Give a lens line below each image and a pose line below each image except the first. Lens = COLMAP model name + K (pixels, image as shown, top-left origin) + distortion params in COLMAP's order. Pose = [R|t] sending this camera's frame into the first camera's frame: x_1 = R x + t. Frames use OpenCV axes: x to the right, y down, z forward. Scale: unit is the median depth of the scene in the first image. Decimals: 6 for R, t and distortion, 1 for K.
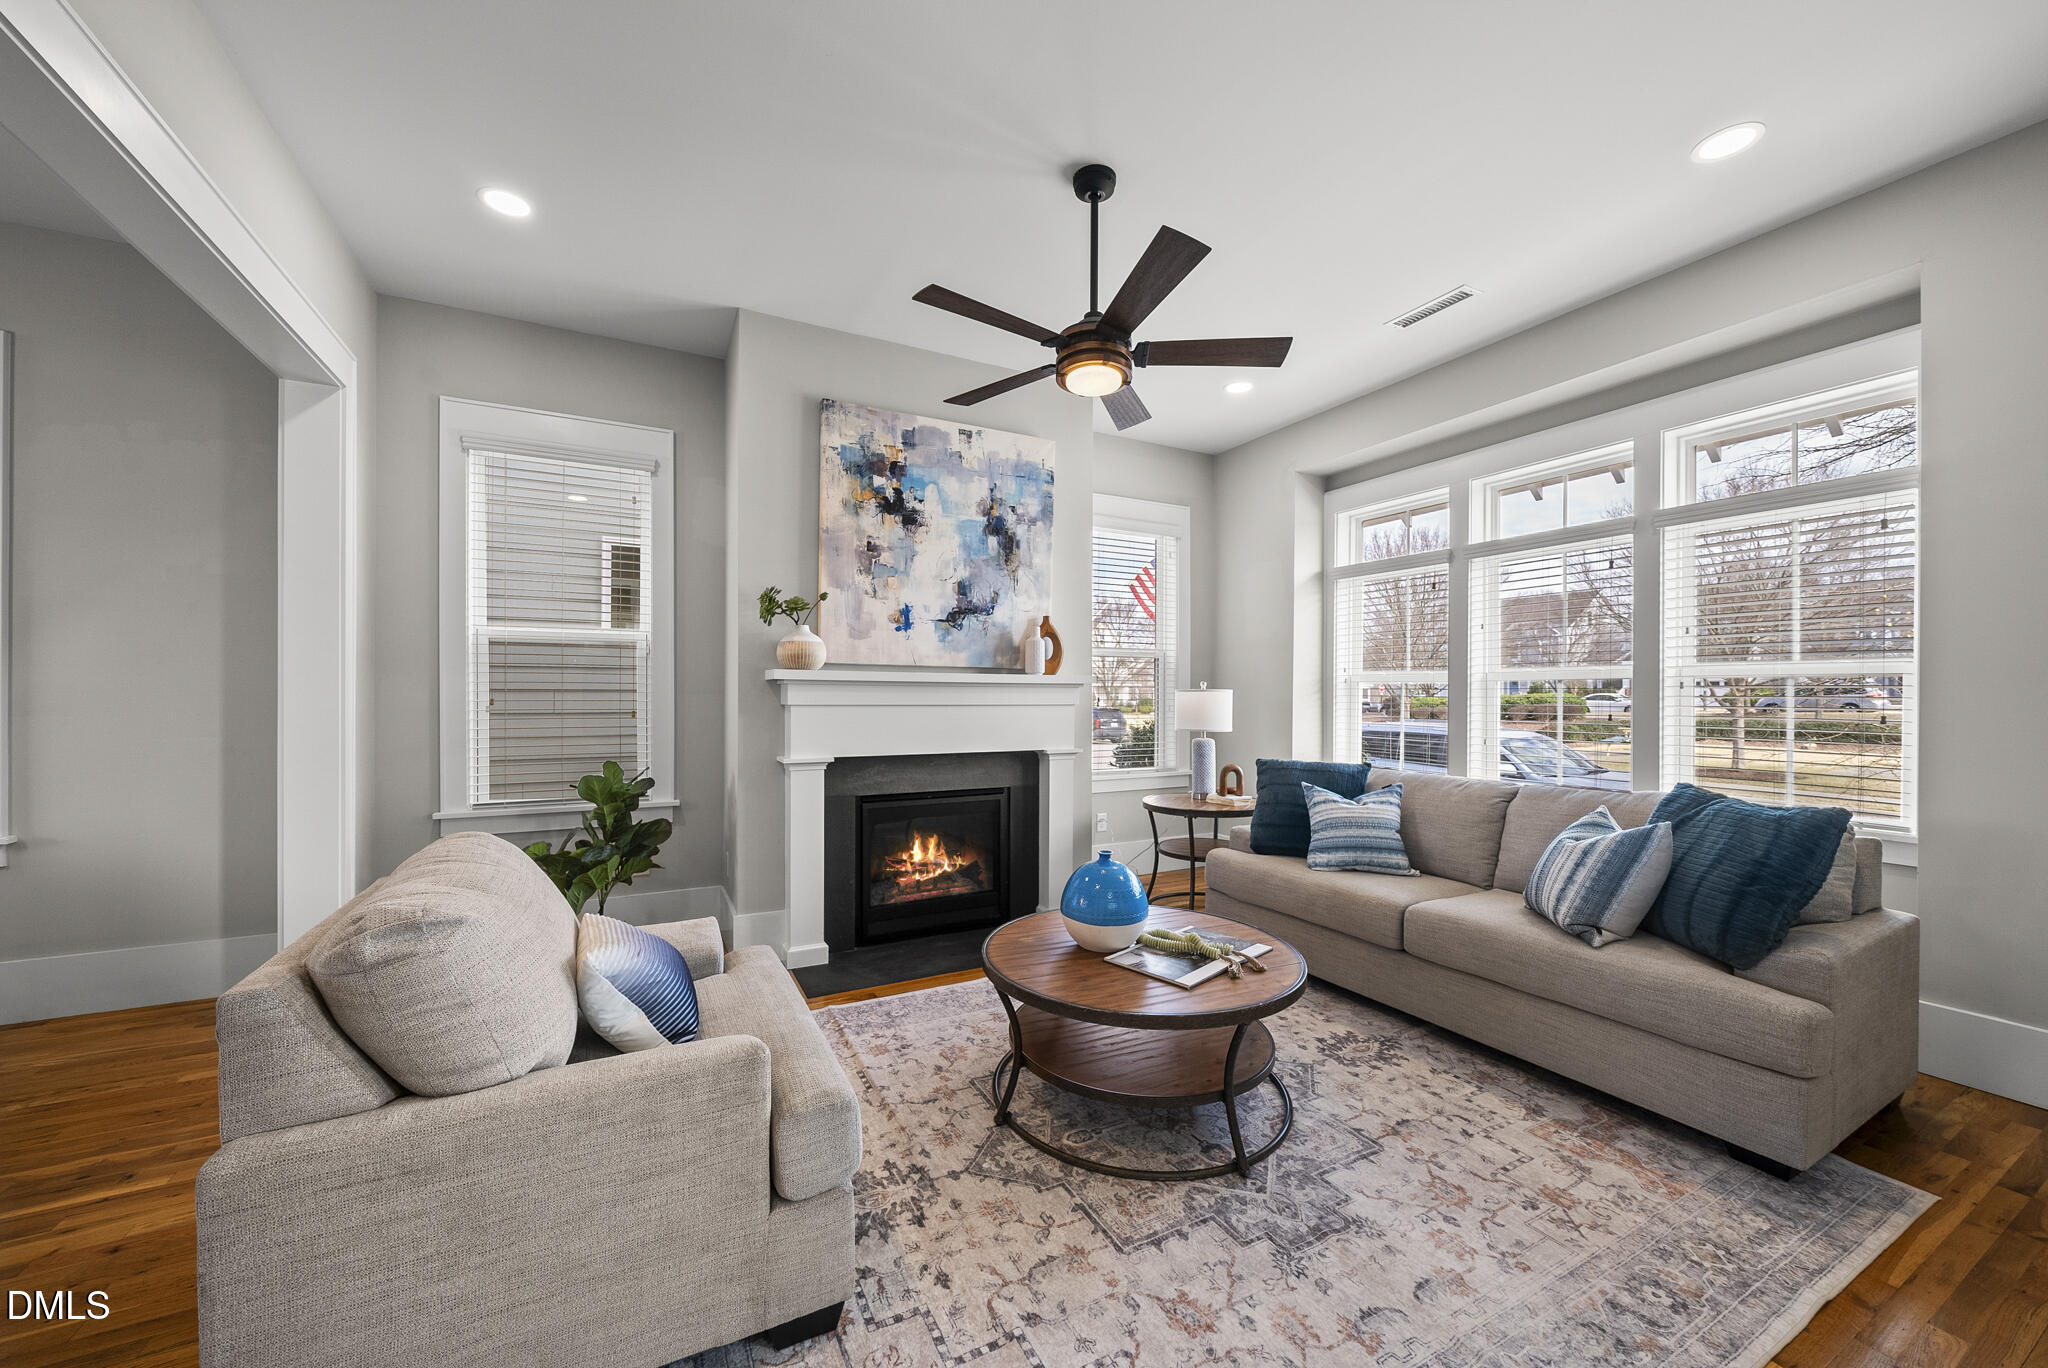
lens RADIAL K [[753.5, 0, 1015.9], [0, 753.5, 696.0], [0, 0, 1]] dist [-0.007294, 0.000608]
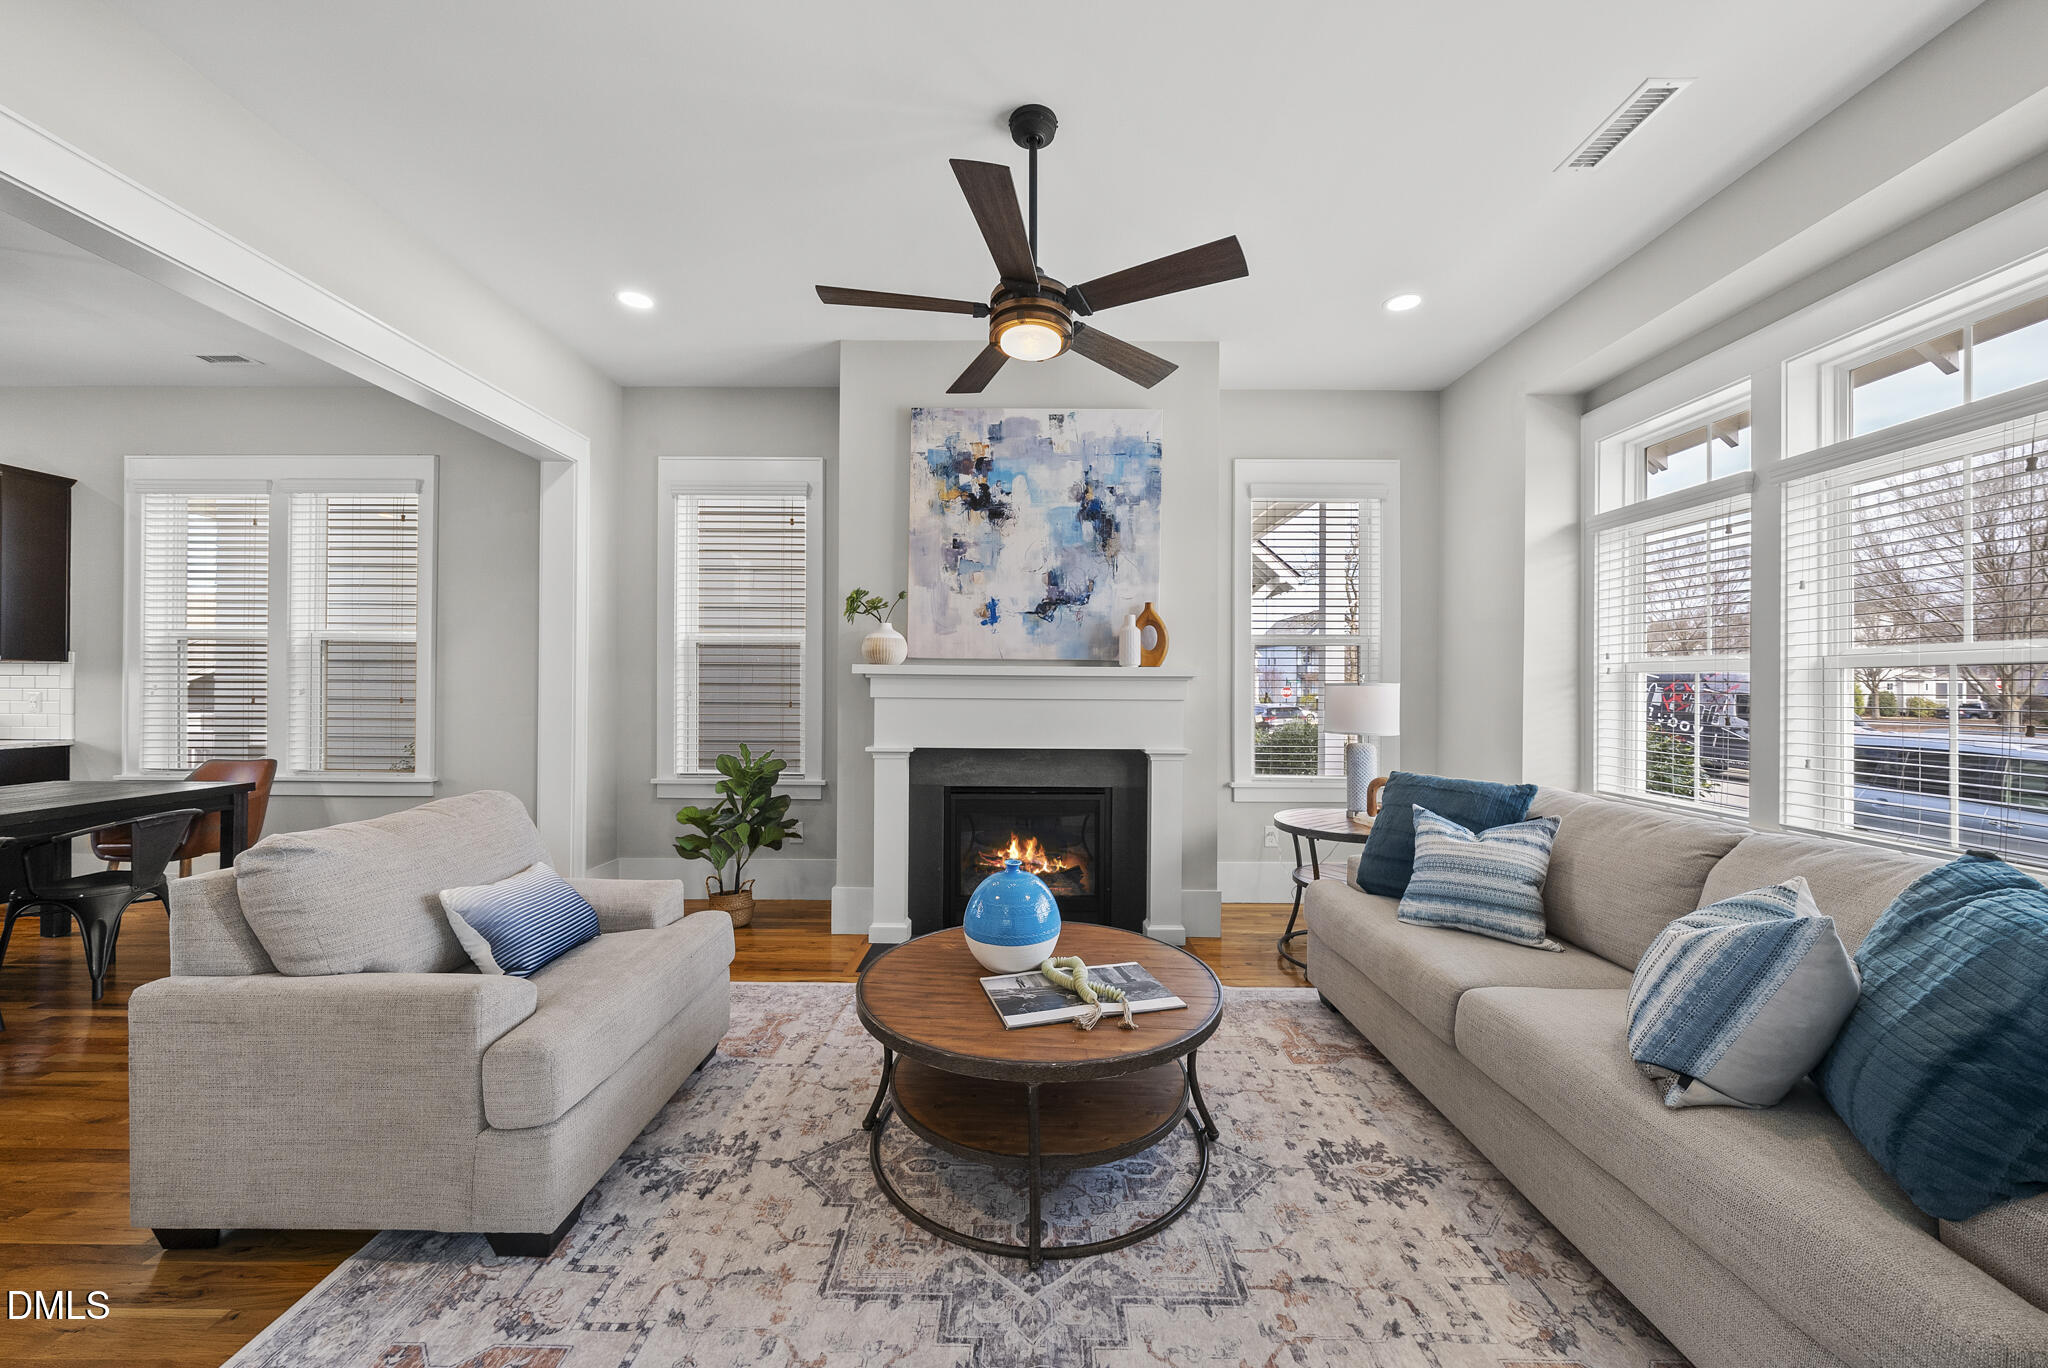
lens RADIAL K [[753.5, 0, 1018.8], [0, 753.5, 683.1], [0, 0, 1]] dist [-0.007294, 0.000608]
pose [[0.885816, -0.001090, -0.464036, 0.363022], [-0.003945, 0.999943, -0.009880, 0.000988], [0.464020, 0.010582, 0.885761, 0.135188]]
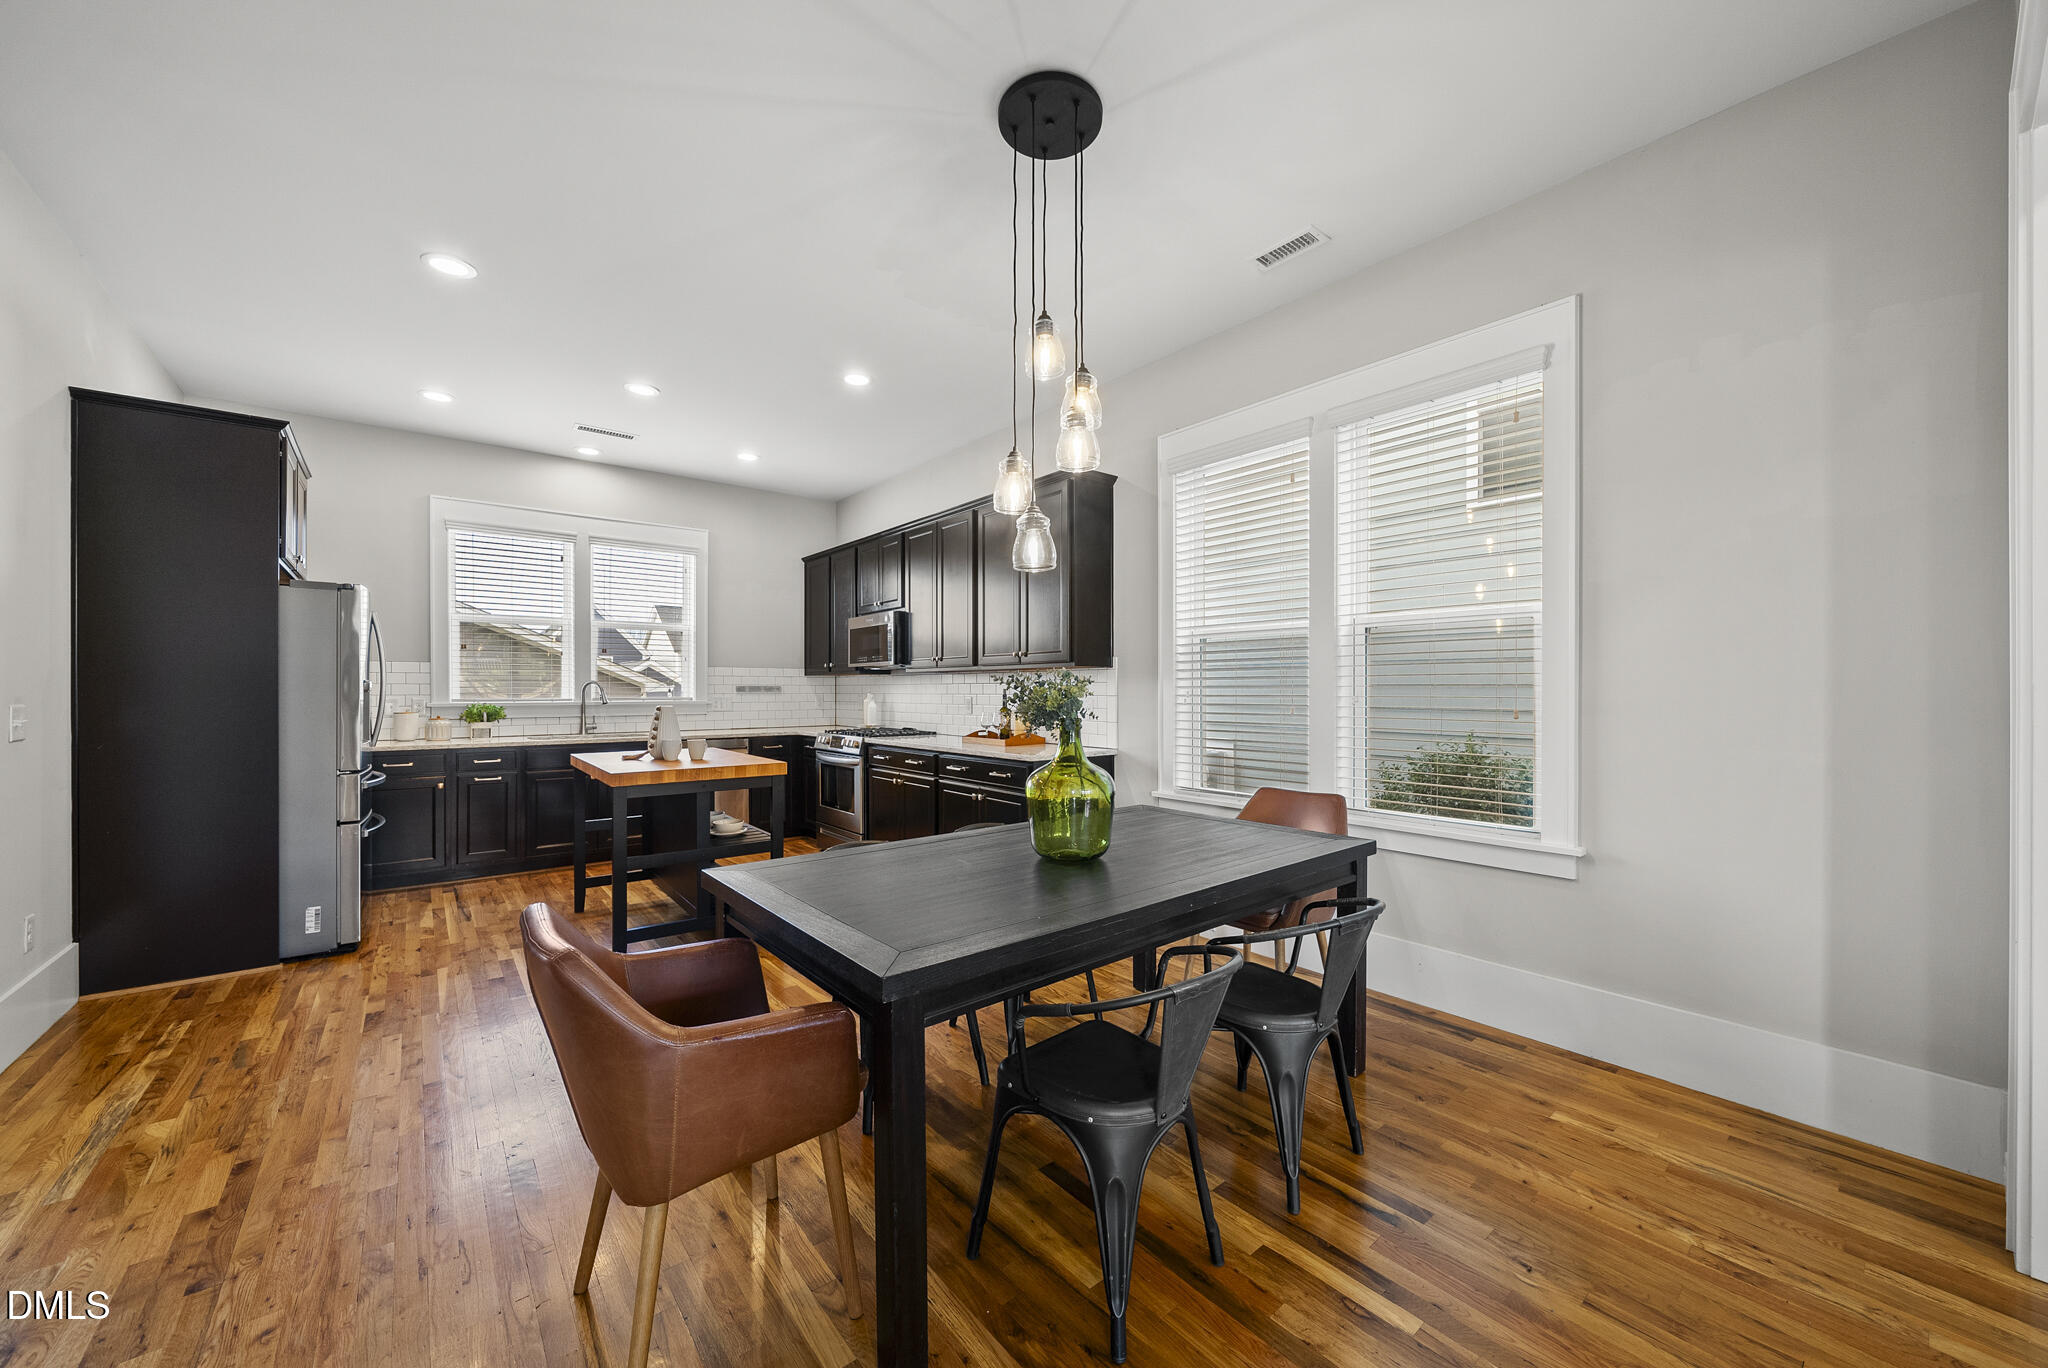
lens RADIAL K [[753.5, 0, 1020.0], [0, 753.5, 690.5], [0, 0, 1]] dist [-0.007294, 0.000608]
pose [[0.199218, -0.001774, -0.979954, -0.457105], [-0.000348, 0.999998, -0.001881, -0.001359], [0.979955, 0.000716, 0.199217, 0.114043]]
